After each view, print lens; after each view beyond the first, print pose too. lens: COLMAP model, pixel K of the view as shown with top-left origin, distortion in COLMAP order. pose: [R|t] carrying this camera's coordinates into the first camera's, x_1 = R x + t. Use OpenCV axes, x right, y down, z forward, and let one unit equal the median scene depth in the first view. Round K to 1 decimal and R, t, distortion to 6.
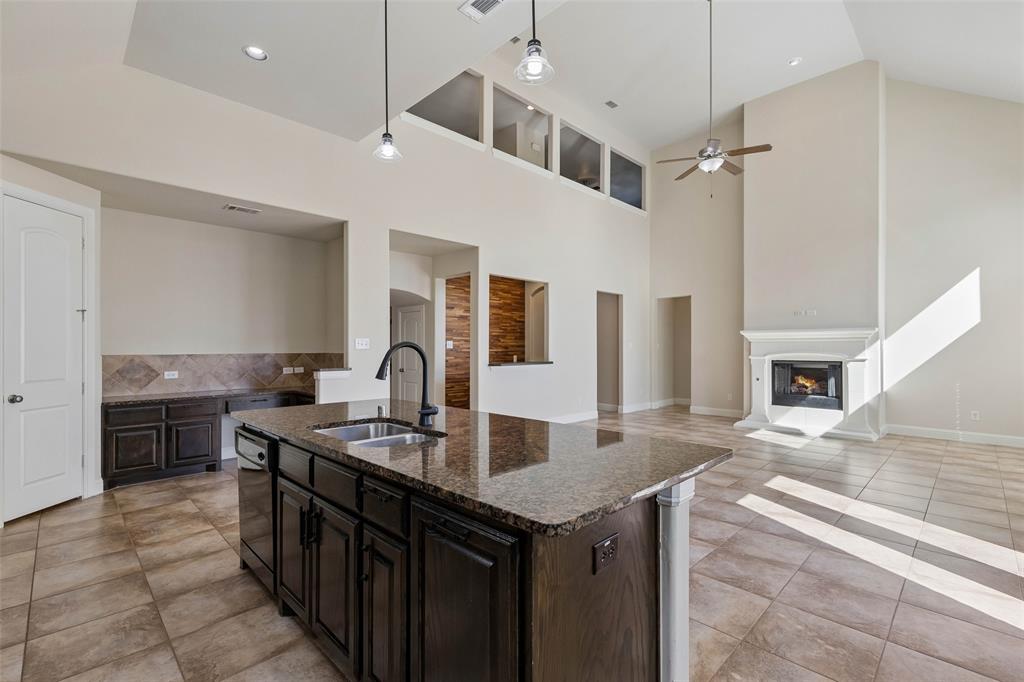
lens RADIAL K [[463.8, 0, 509.8], [0, 463.8, 344.6], [0, 0, 1]] dist [0.010575, -0.000533]
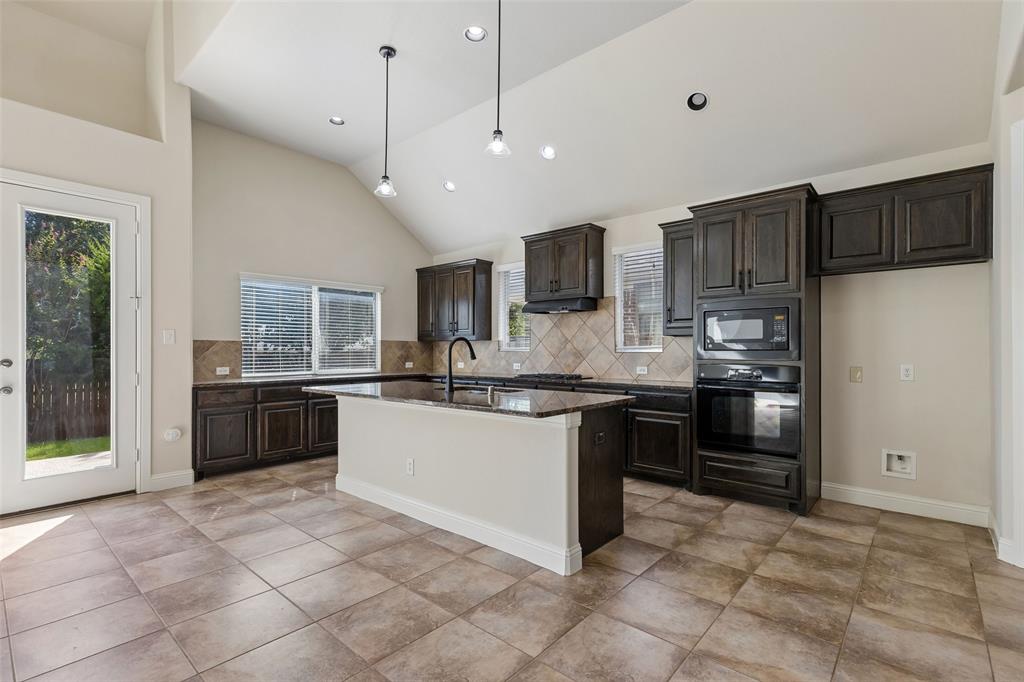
lens RADIAL K [[463.8, 0, 518.6], [0, 463.8, 347.9], [0, 0, 1]] dist [0.010575, -0.000533]
pose [[-0.995432, 0.003061, -0.095424, -0.192196], [0.004119, 0.999932, -0.010892, 0.034422], [0.095384, -0.011235, -0.995377, 1.839531]]
